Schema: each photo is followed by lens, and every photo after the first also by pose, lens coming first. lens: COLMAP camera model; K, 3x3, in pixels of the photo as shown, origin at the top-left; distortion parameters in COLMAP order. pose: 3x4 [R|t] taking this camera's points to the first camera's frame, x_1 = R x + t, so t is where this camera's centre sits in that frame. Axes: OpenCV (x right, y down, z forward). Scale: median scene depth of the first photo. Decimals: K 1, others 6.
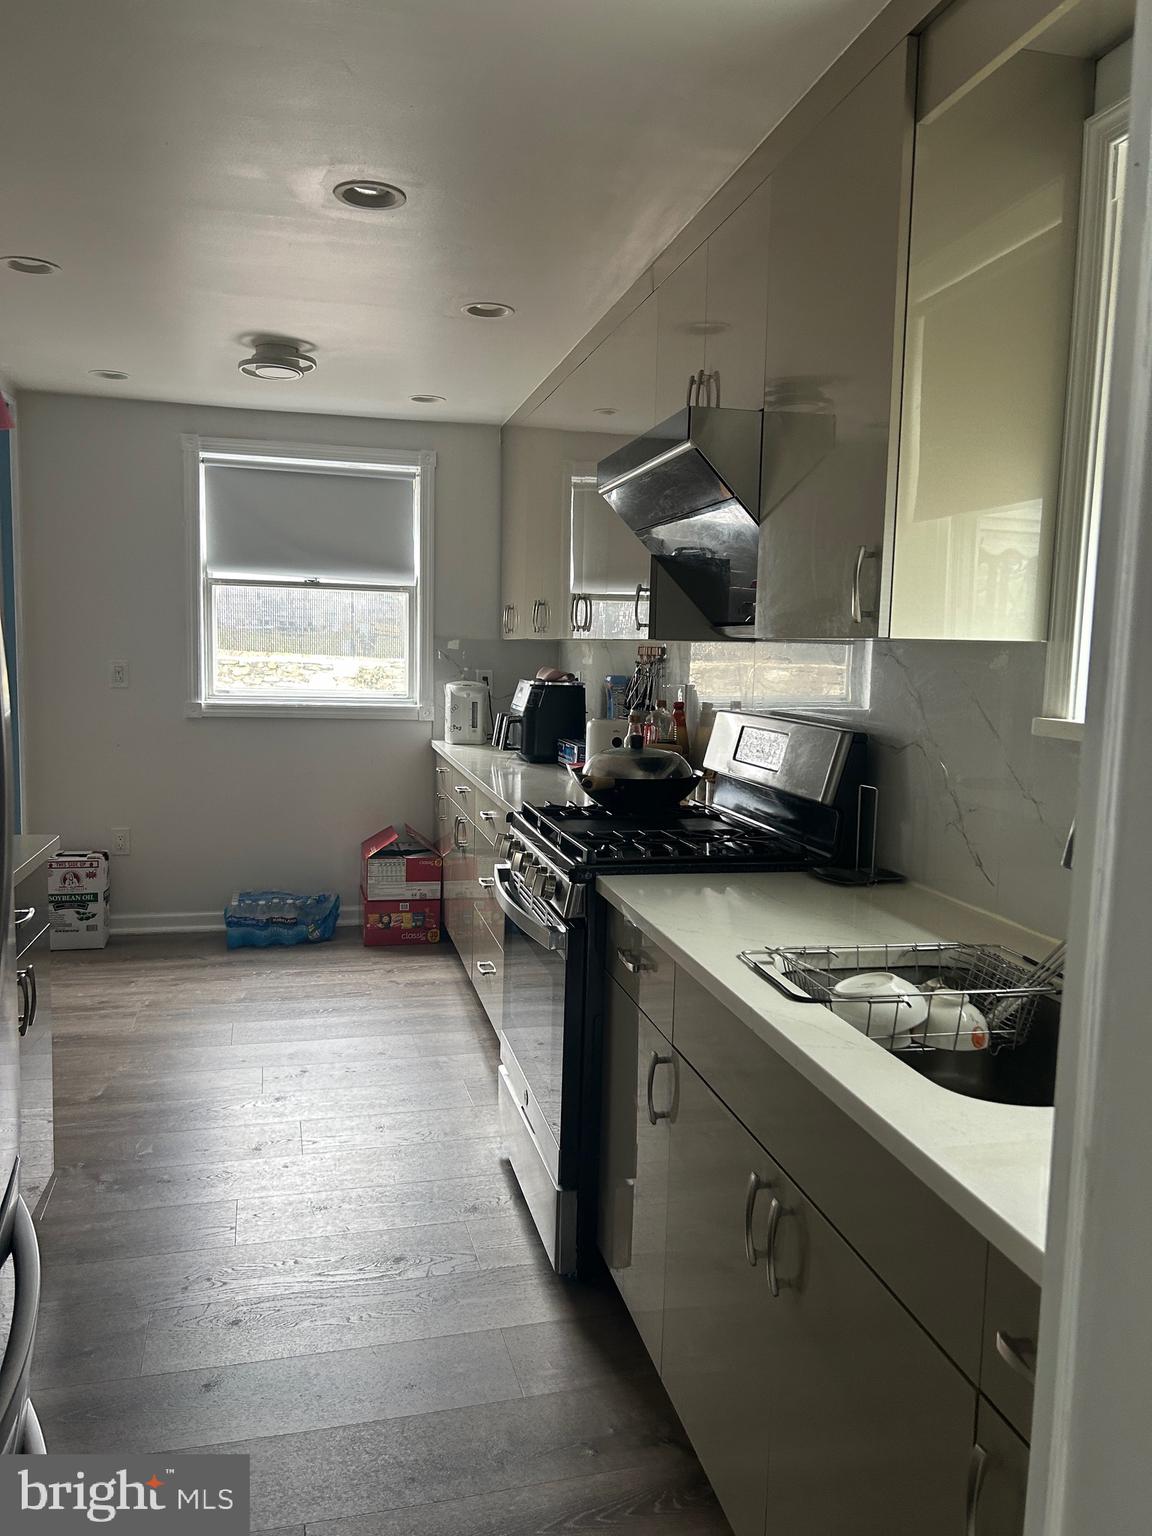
lens RADIAL K [[1148.0, 0, 587.6], [0, 1148.0, 779.7], [0, 0, 1]] dist [0.043502, -0.044191]
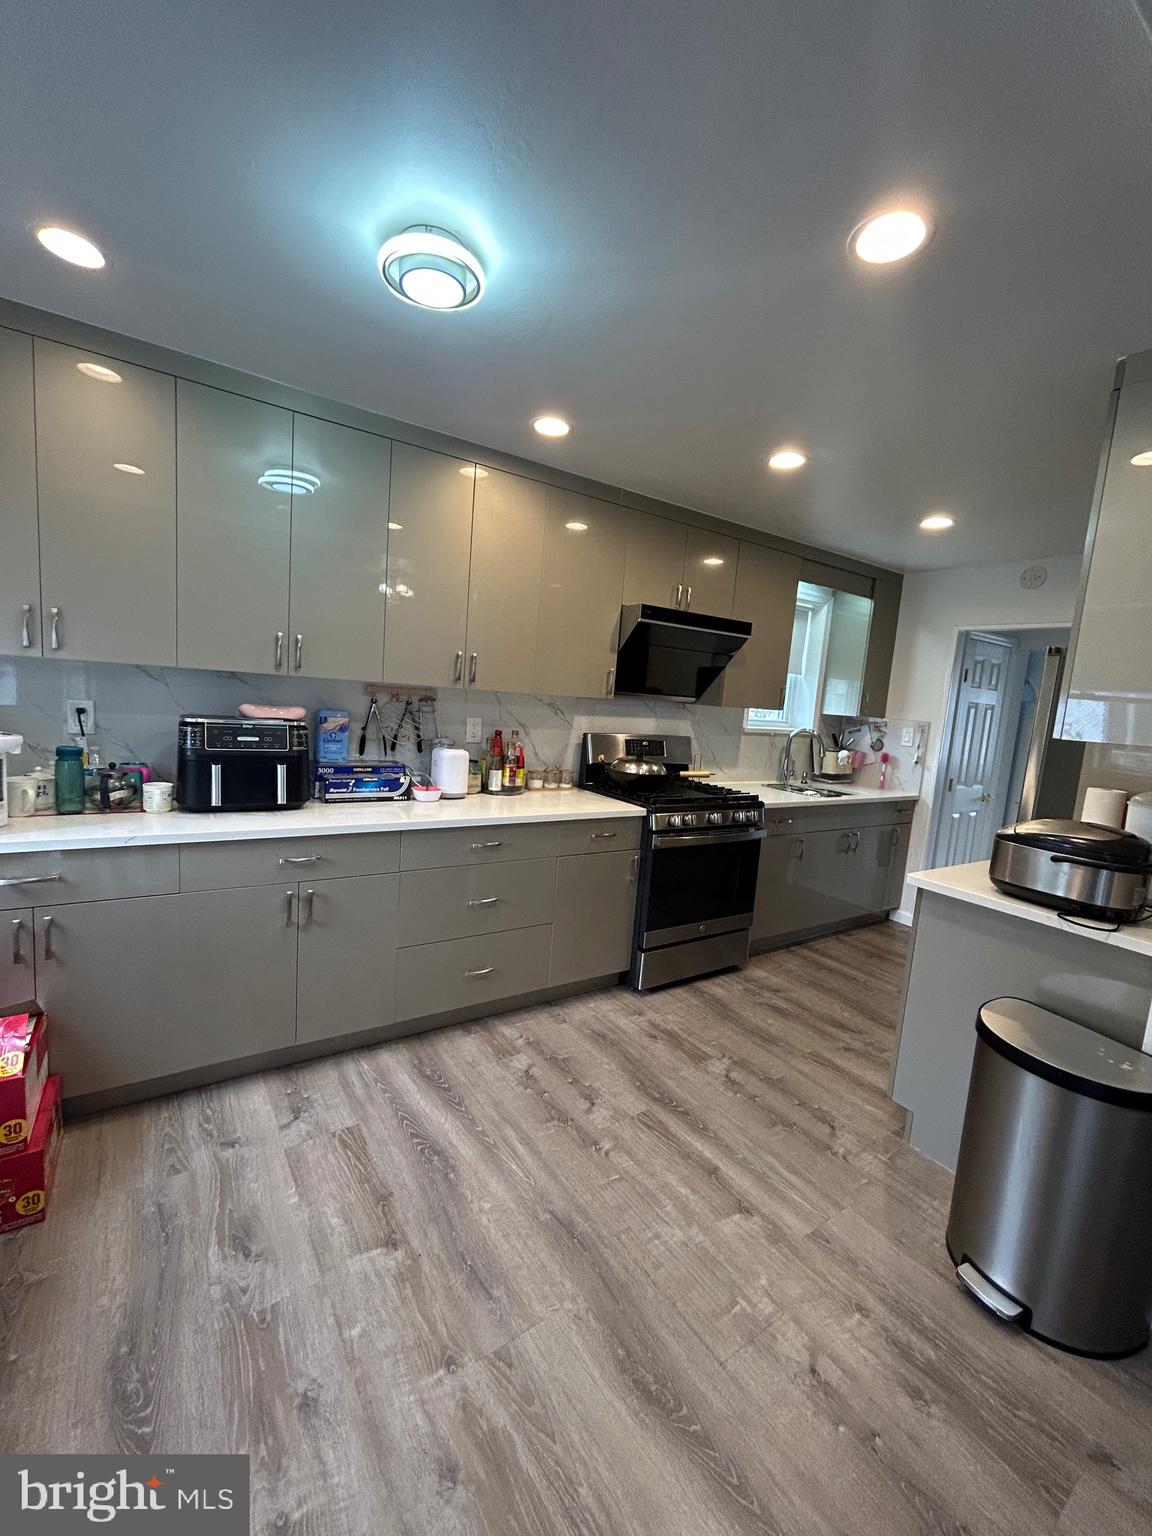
lens RADIAL K [[616.9, 0, 576.9], [0, 616.9, 769.2], [0, 0, 1]] dist [-0.003328, -0.000214]
pose [[-0.330907, -0.166702, 0.928822, -0.705563], [0.024699, 0.982406, 0.185119, -0.161175], [-0.943340, 0.084199, -0.320967, 1.132615]]
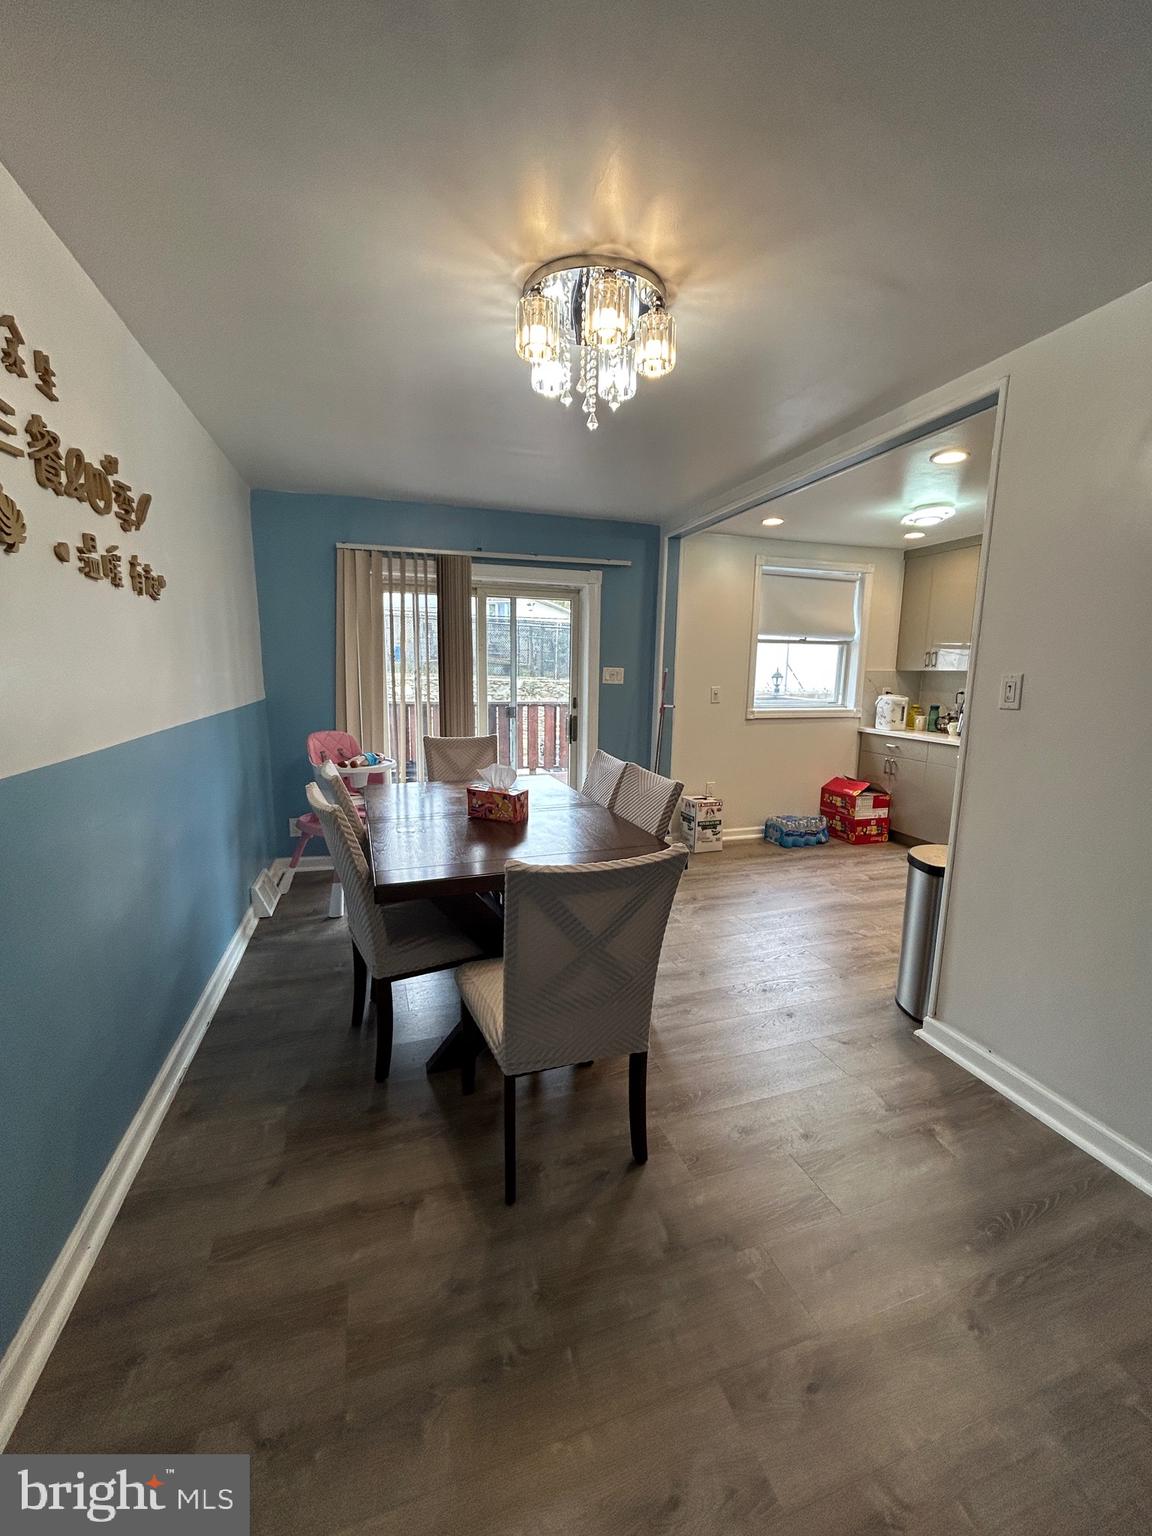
lens RADIAL K [[616.9, 0, 579.8], [0, 616.9, 769.1], [0, 0, 1]] dist [-0.003328, -0.000214]
pose [[0.998233, -0.024225, 0.054257, -0.909229], [0.021549, 0.998548, 0.049368, -0.040556], [-0.055374, -0.048111, 0.997306, 0.097301]]
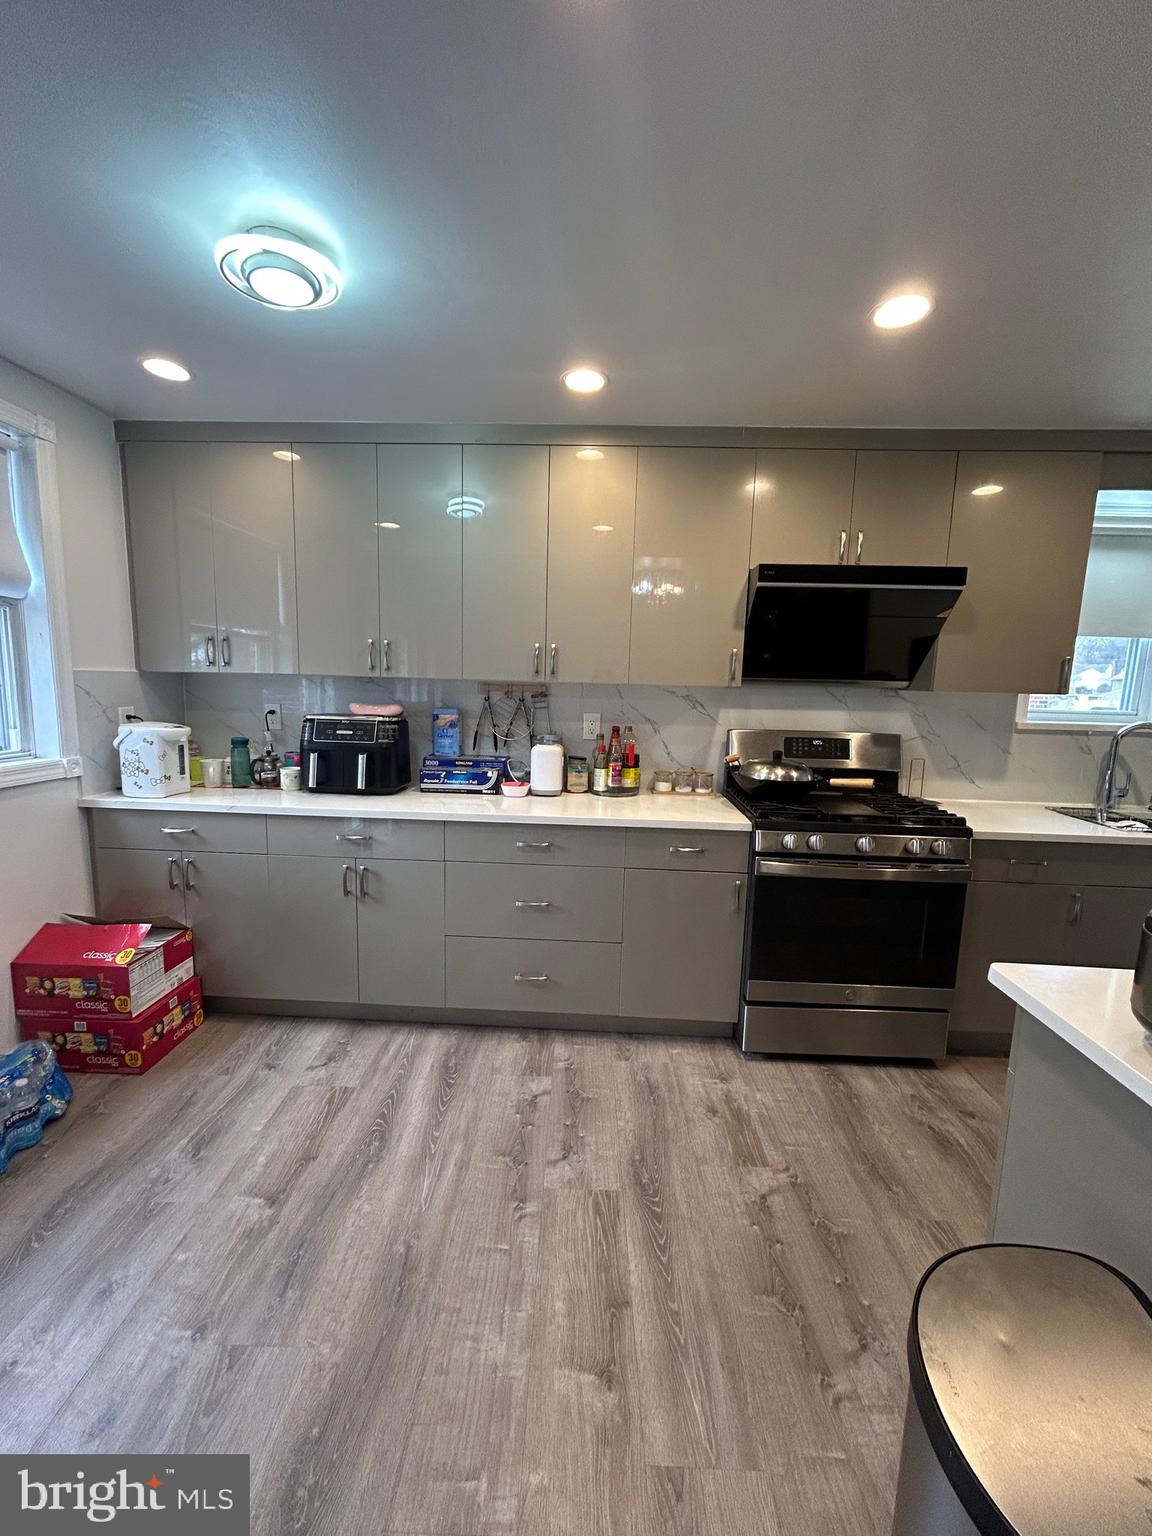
lens RADIAL K [[616.9, 0, 580.3], [0, 616.9, 769.5], [0, 0, 1]] dist [-0.003328, -0.000214]
pose [[0.277369, -0.153445, 0.948431, -0.642805], [0.092323, 0.986852, 0.132662, -0.116479], [-0.956317, 0.050765, 0.287889, 0.799885]]
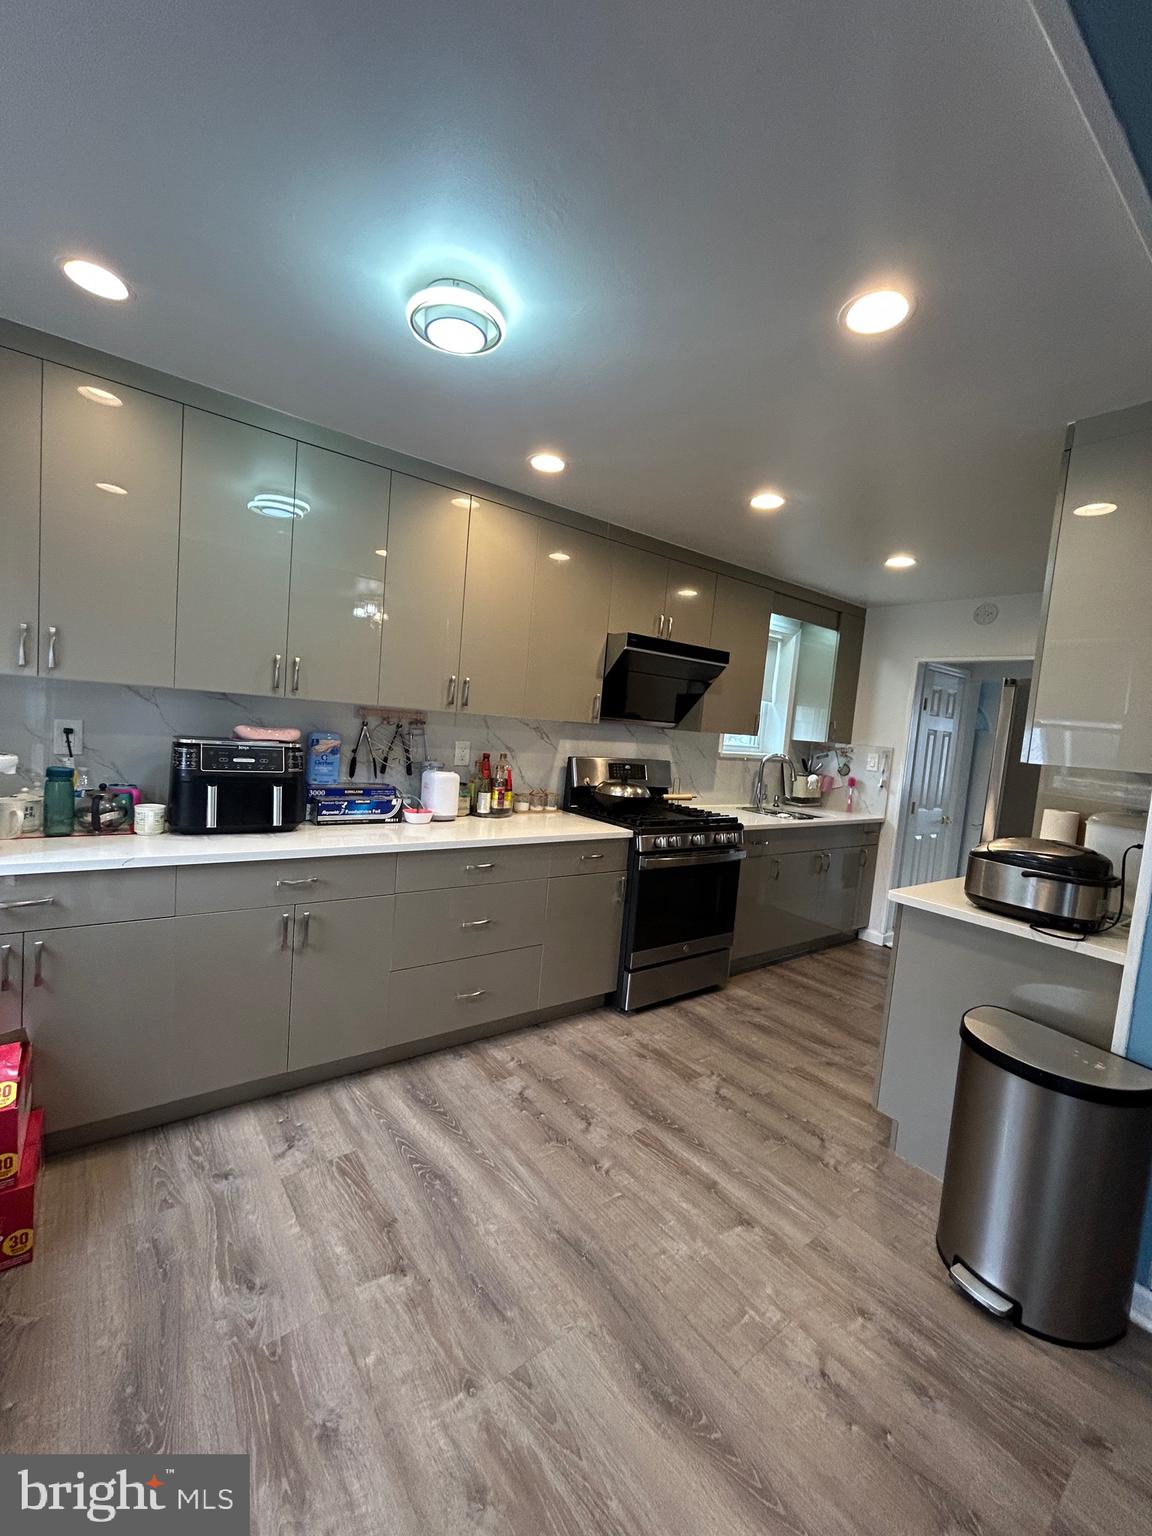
lens RADIAL K [[616.9, 0, 577.3], [0, 616.9, 768.6], [0, 0, 1]] dist [-0.003328, -0.000214]
pose [[-0.387749, -0.128761, 0.912727, -0.709197], [0.012747, 0.989352, 0.144986, -0.161526], [-0.921677, 0.067853, -0.381979, 1.168285]]
